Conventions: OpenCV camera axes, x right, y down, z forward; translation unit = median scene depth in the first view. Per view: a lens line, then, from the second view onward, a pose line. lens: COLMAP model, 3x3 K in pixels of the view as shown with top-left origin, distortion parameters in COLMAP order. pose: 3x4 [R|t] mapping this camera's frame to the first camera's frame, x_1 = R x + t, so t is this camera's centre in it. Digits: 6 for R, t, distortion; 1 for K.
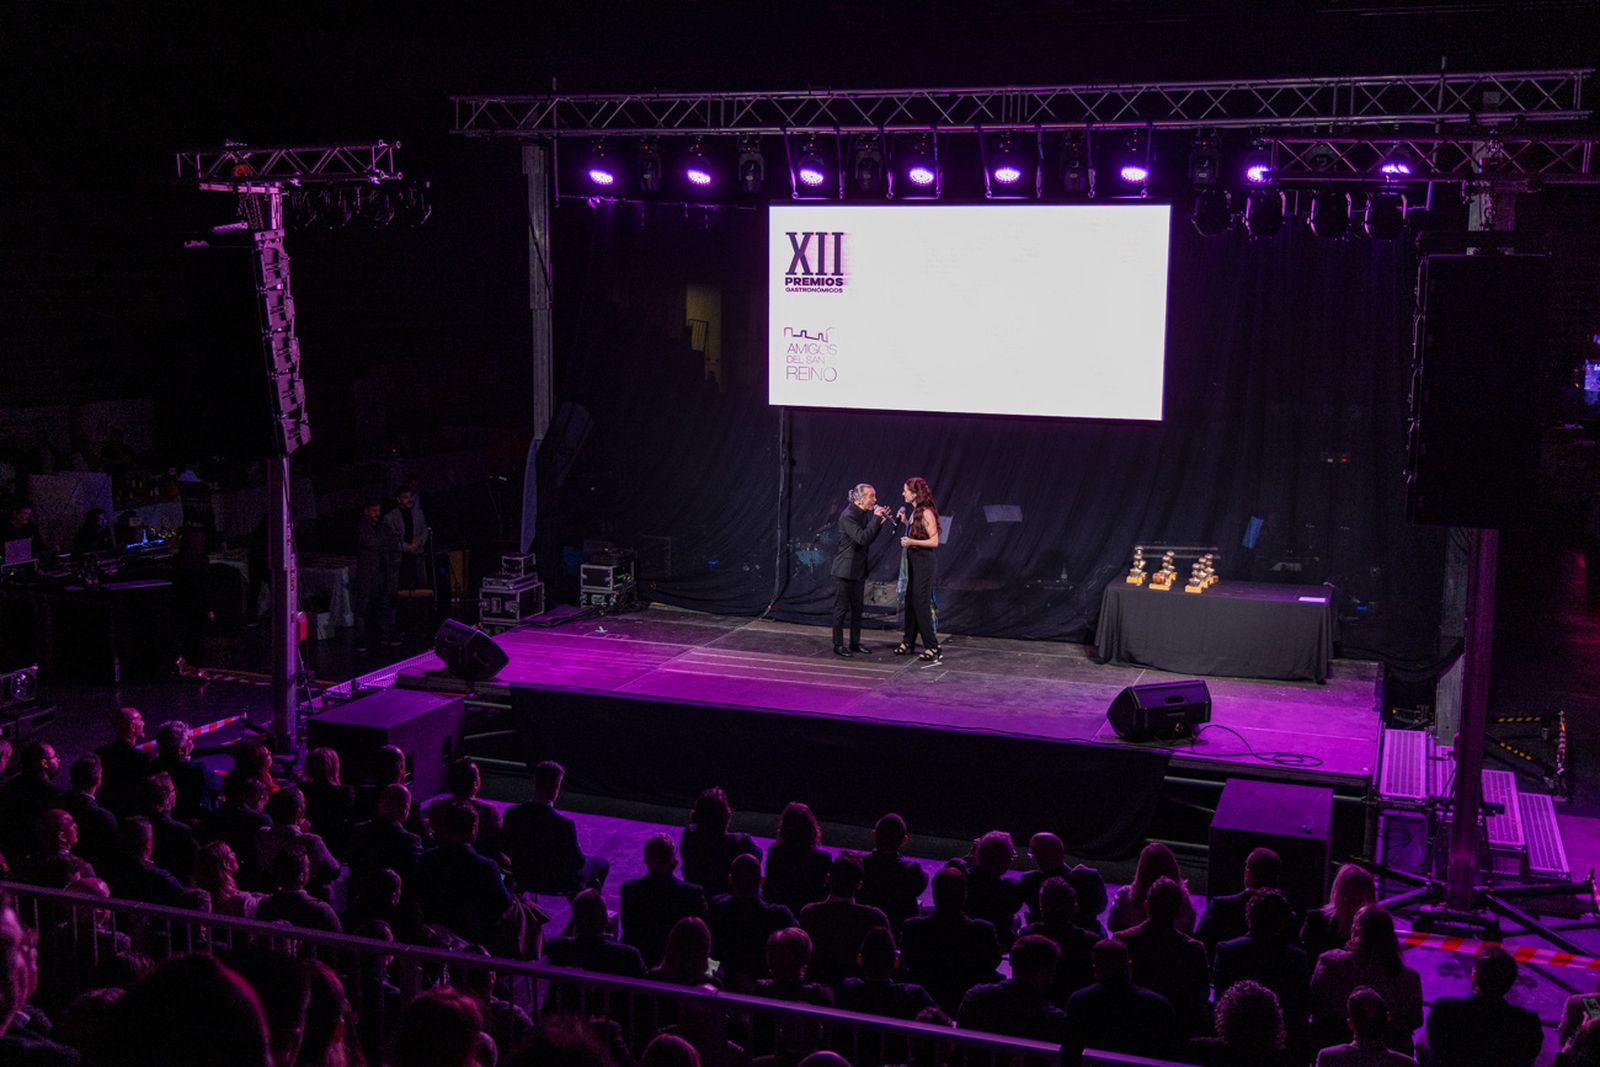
lens RADIAL K [[1648.7, 0, 845.9], [0, 1648.7, 531.2], [0, 0, 1]] dist [-0.008297, -0.009207]
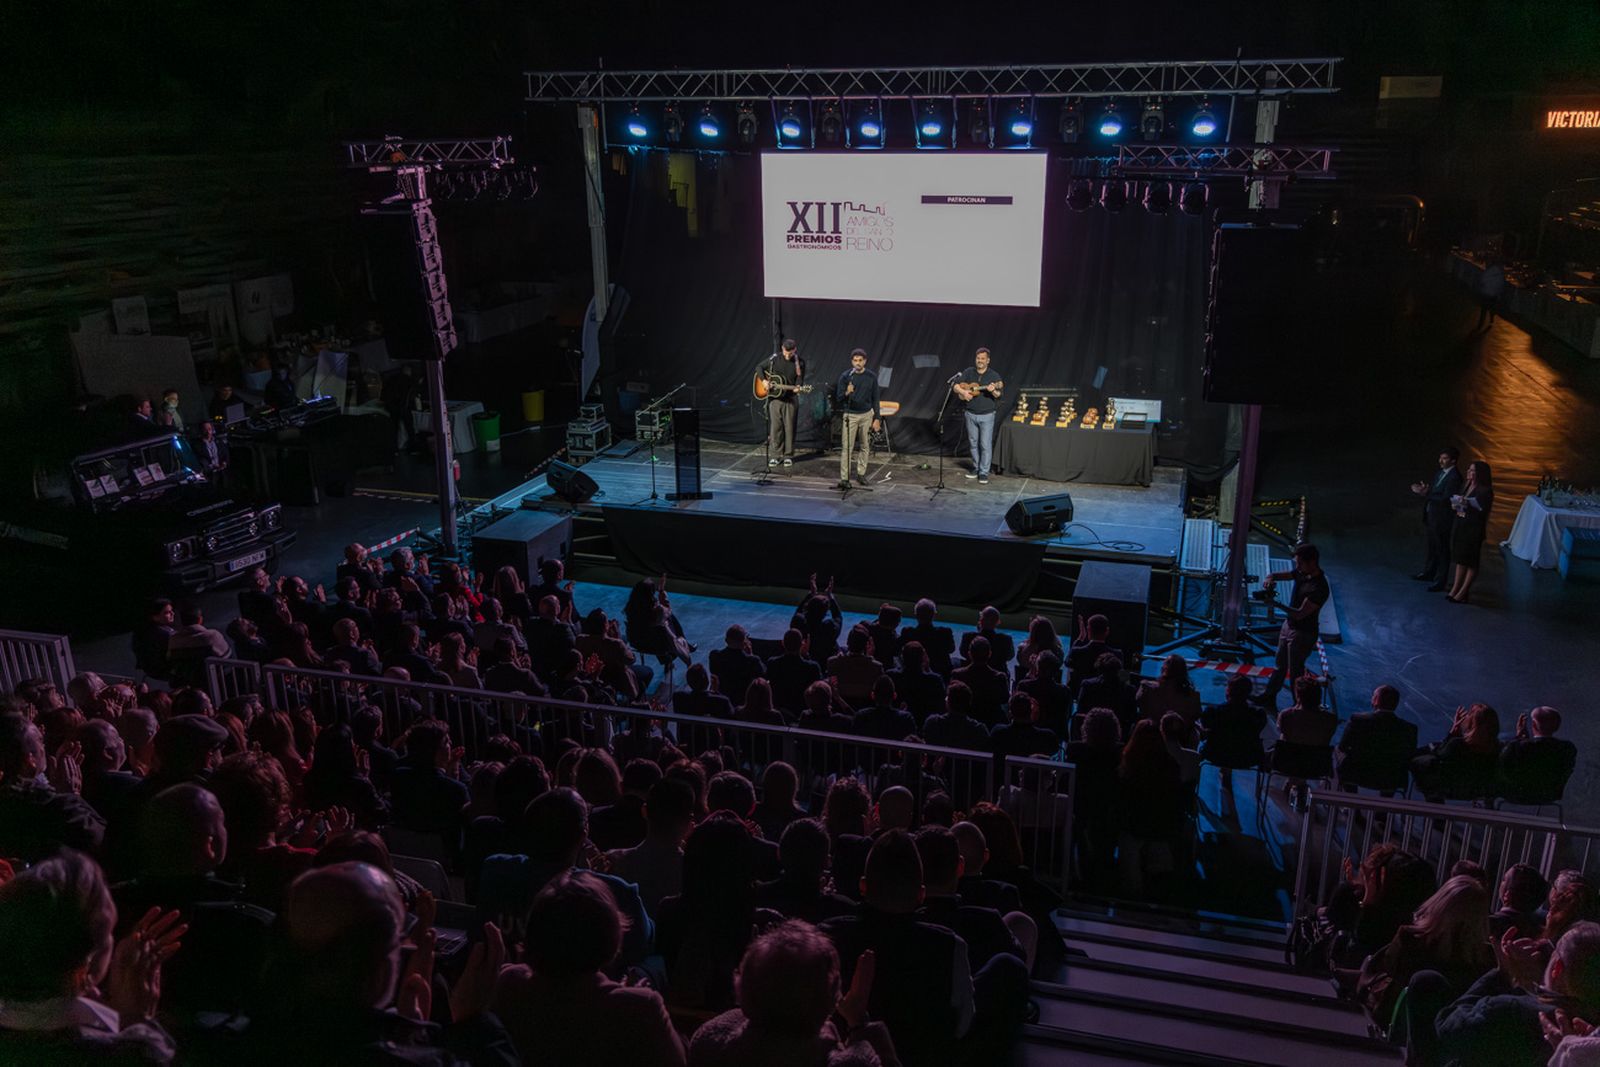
lens RADIAL K [[1269.6, 0, 840.3], [0, 1269.6, 537.2], [0, 0, 1]] dist [-0.006984, -0.008043]
pose [[0.998593, -0.029659, 0.043956, -0.040757], [0.021356, 0.983695, 0.178573, -0.075867], [-0.048536, -0.177383, 0.982944, -0.131232]]
